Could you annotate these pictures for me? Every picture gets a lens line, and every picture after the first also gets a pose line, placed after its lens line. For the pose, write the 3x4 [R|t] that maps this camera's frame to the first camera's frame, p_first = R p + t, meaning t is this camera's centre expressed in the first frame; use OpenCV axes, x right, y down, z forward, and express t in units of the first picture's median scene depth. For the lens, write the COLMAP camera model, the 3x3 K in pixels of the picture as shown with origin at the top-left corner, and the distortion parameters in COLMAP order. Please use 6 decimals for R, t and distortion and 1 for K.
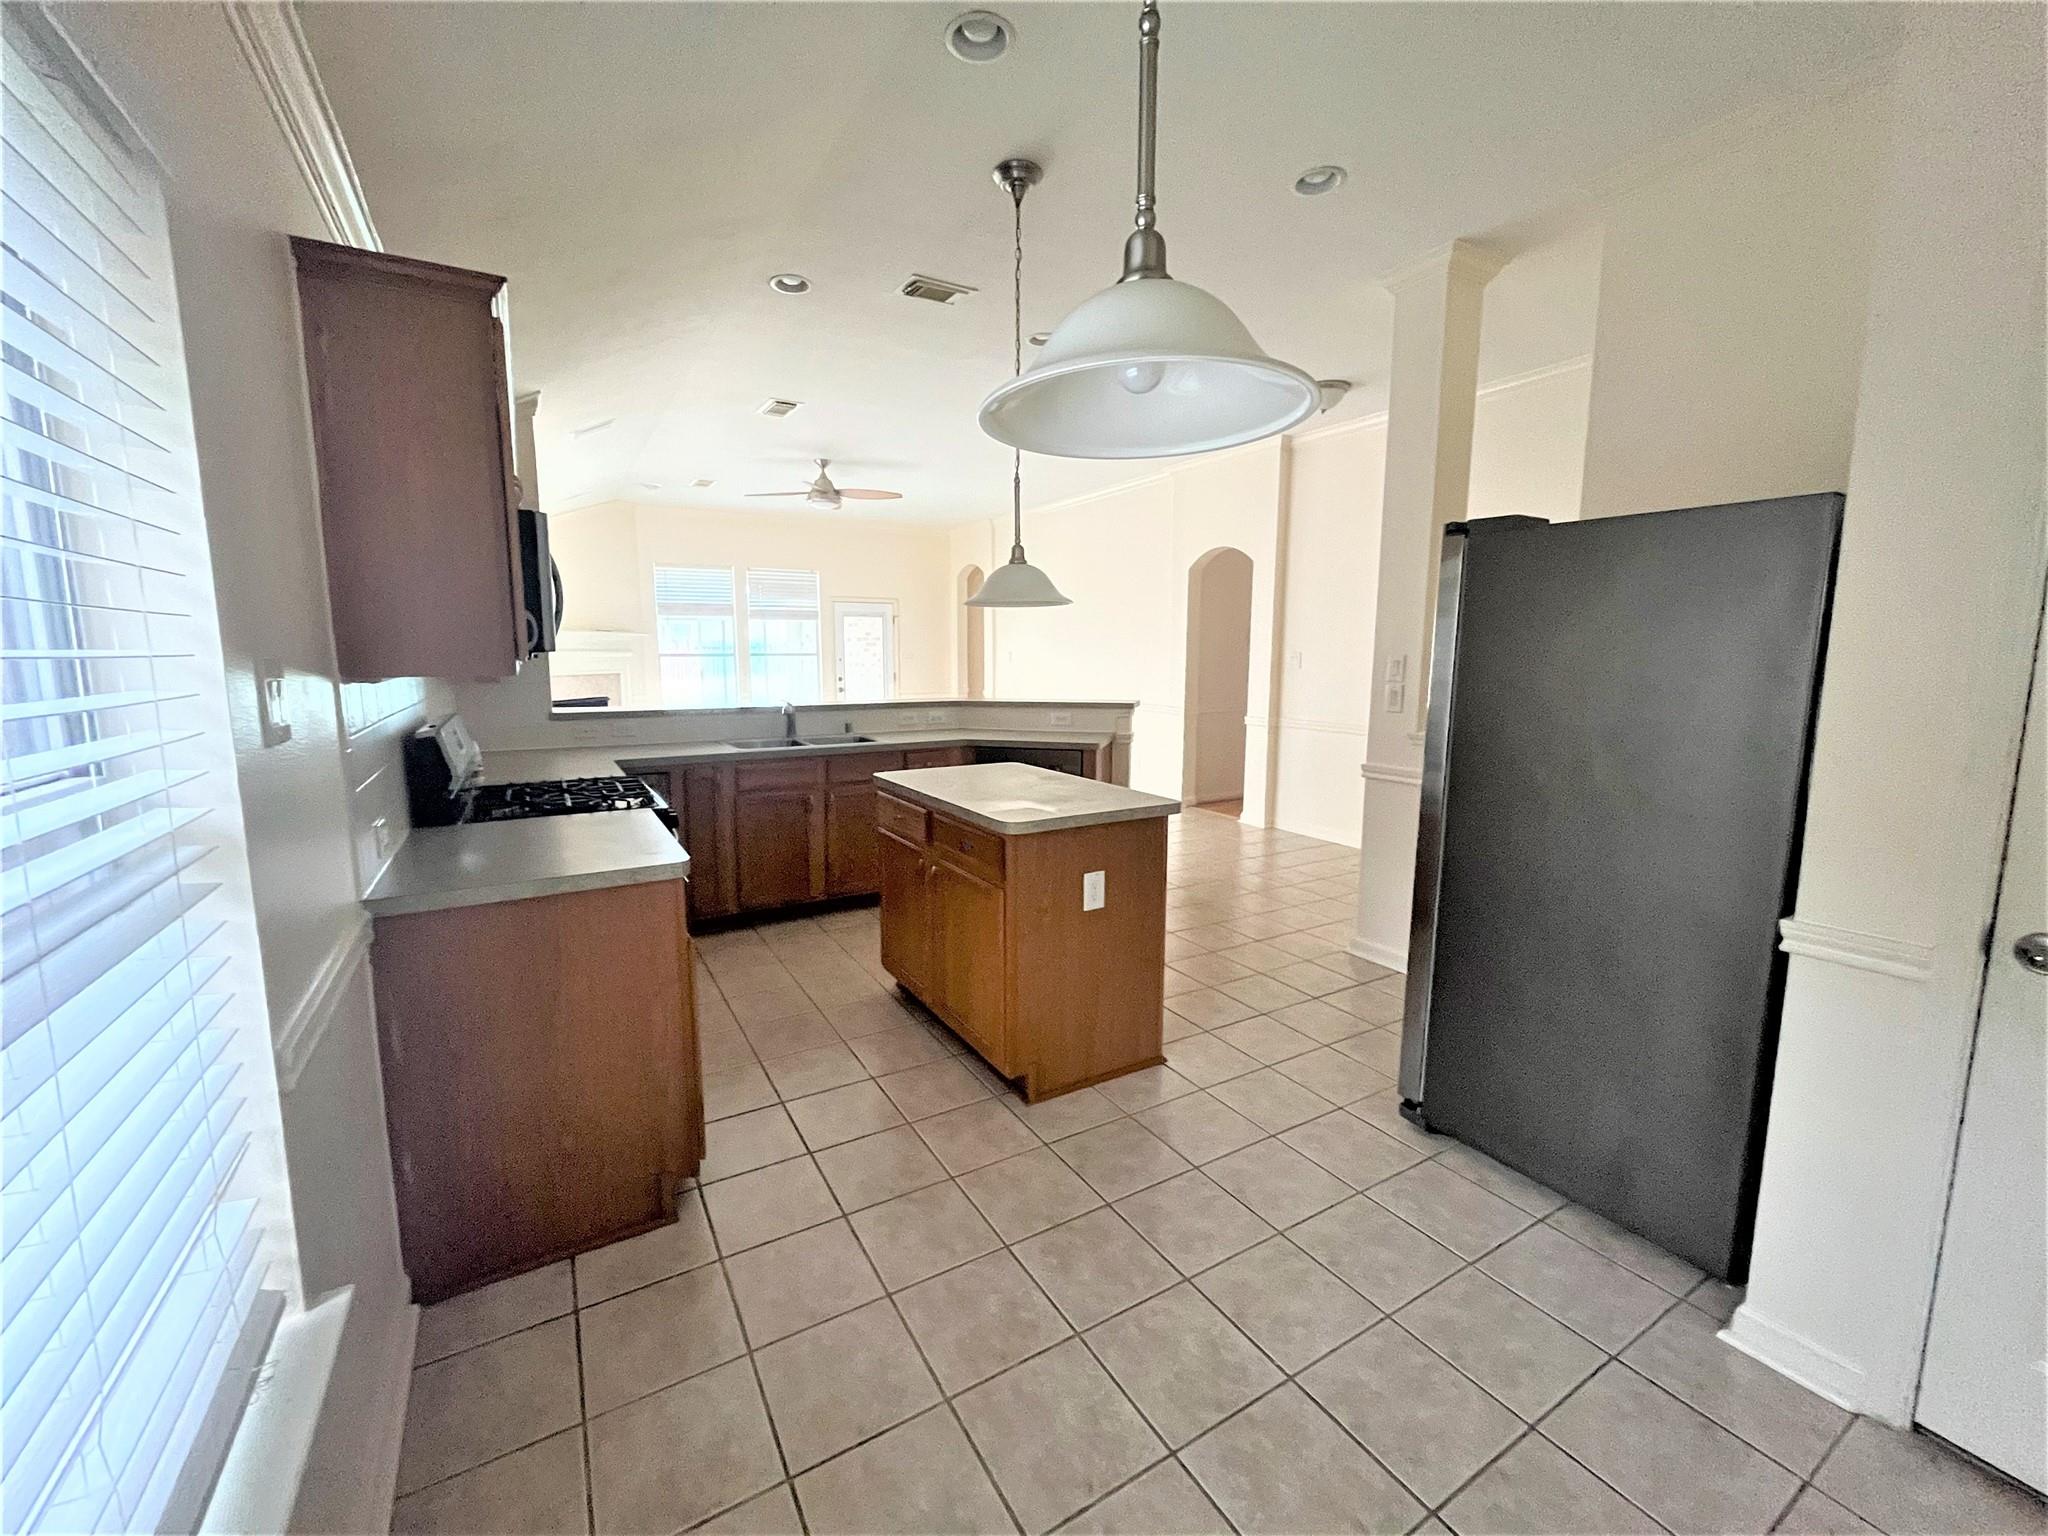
lens RADIAL K [[824.9, 0, 1023.8], [0, 824.9, 761.7], [0, 0, 1]] dist [-0.003611, -0.000496]
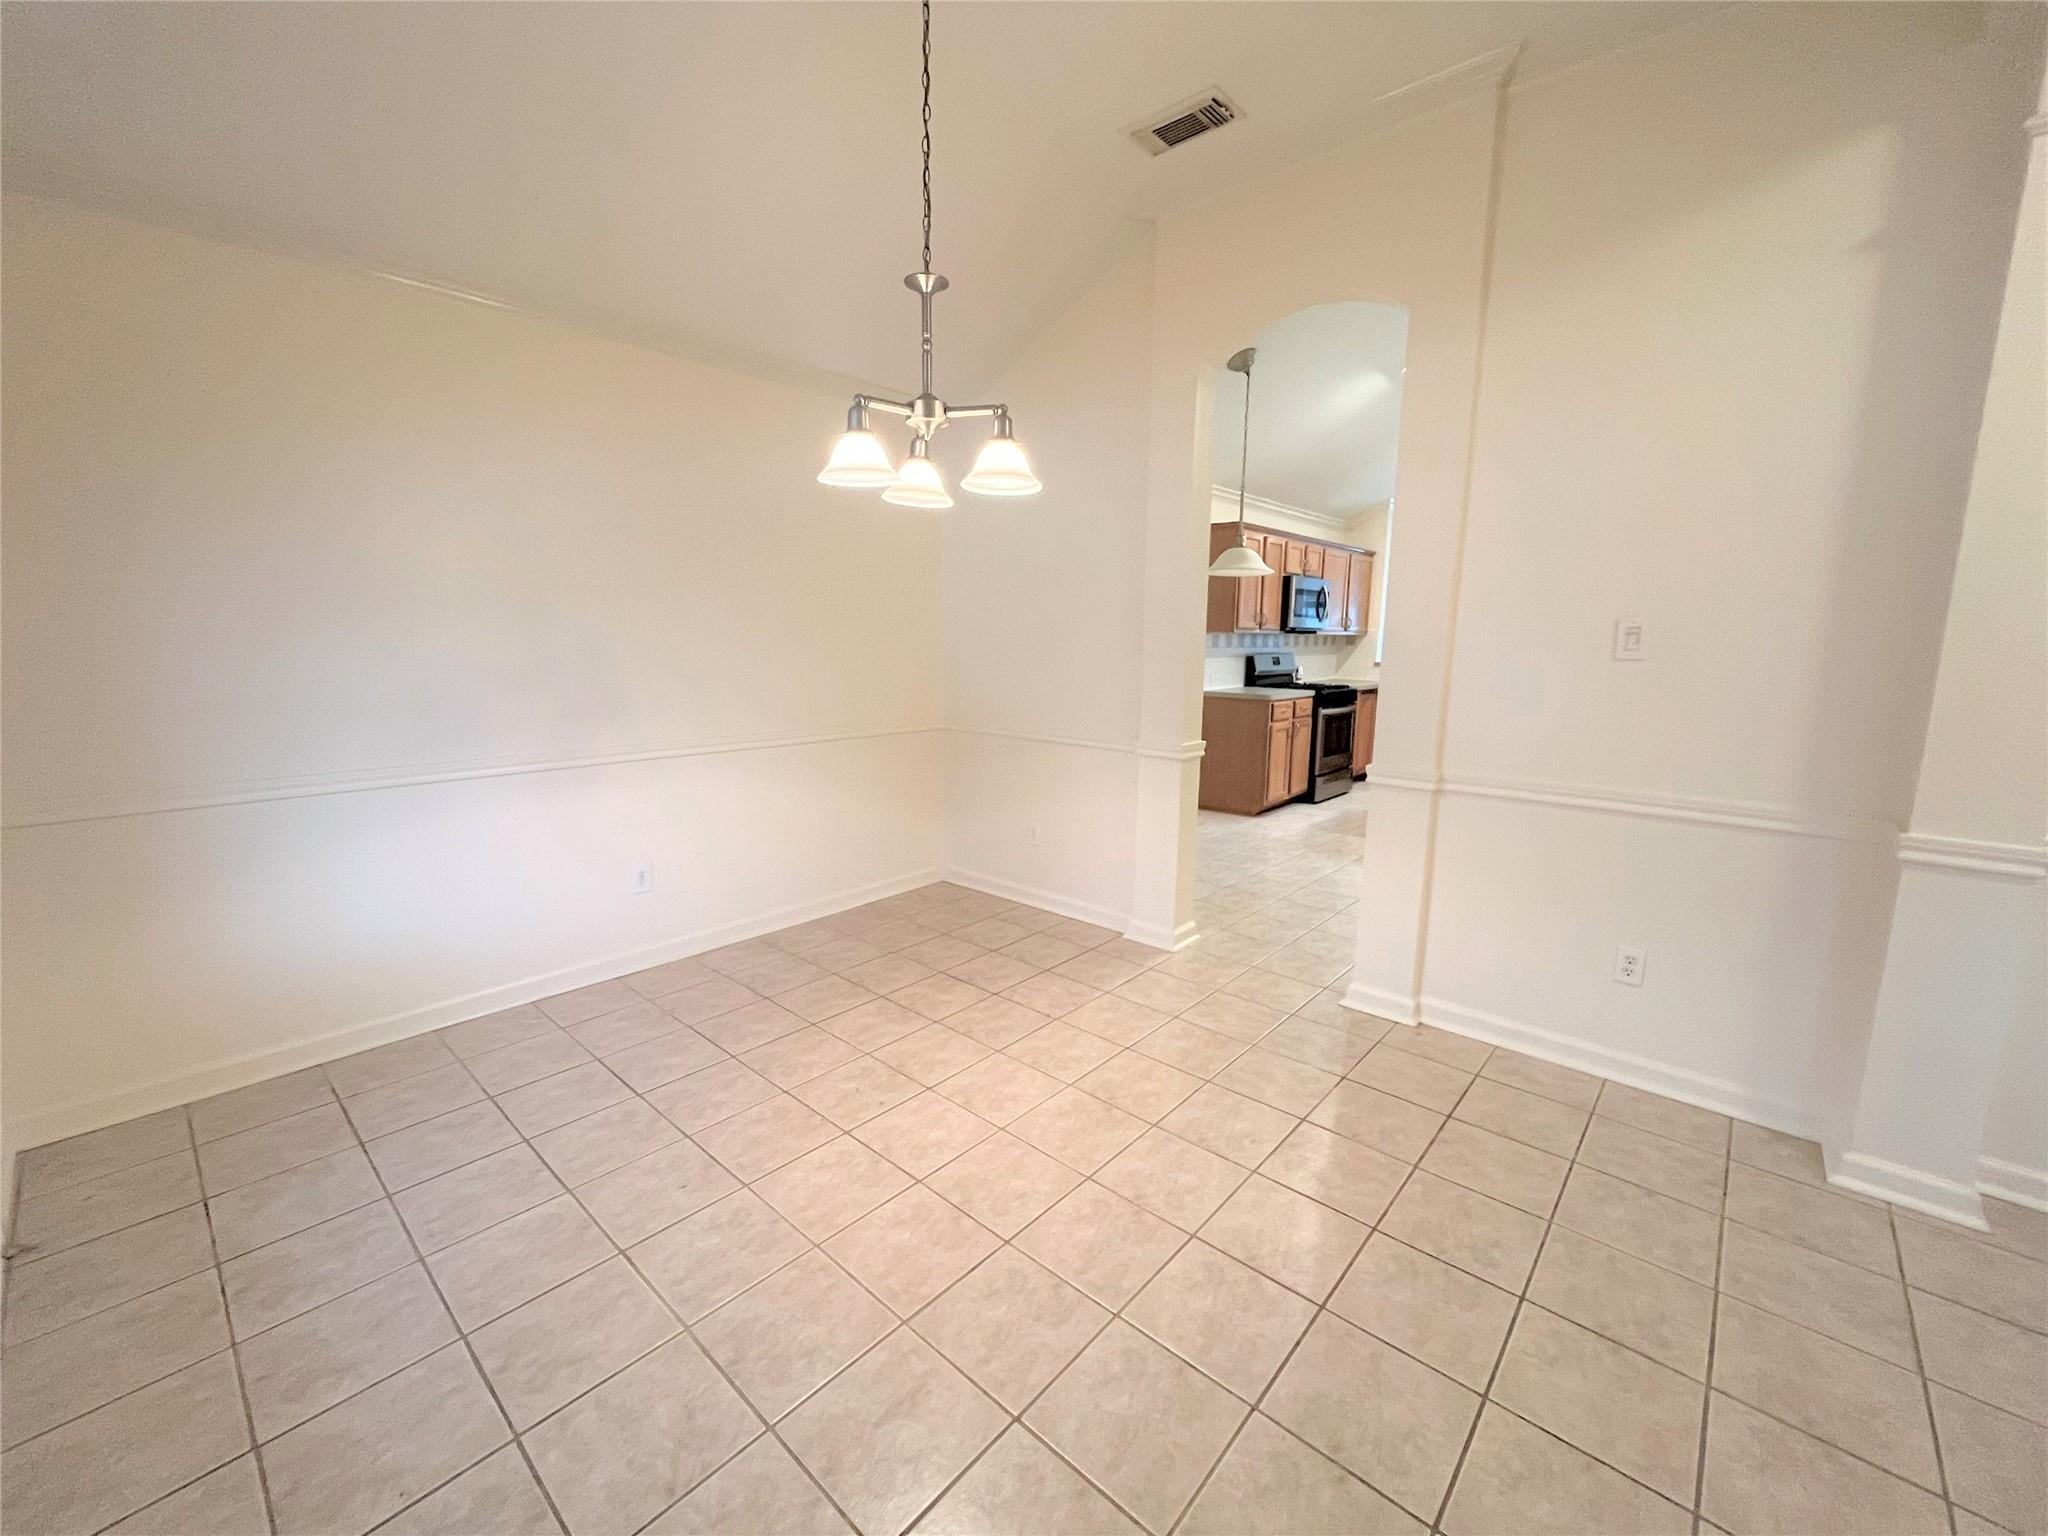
lens RADIAL K [[827.0, 0, 1020.9], [0, 827.0, 760.8], [0, 0, 1]] dist [-0.002685, -0.000321]
pose [[0.297663, 0.147628, -0.943188, 1.796465], [-0.138638, 0.984183, 0.110291, 0.121389], [0.944551, 0.097932, 0.313422, -0.638262]]
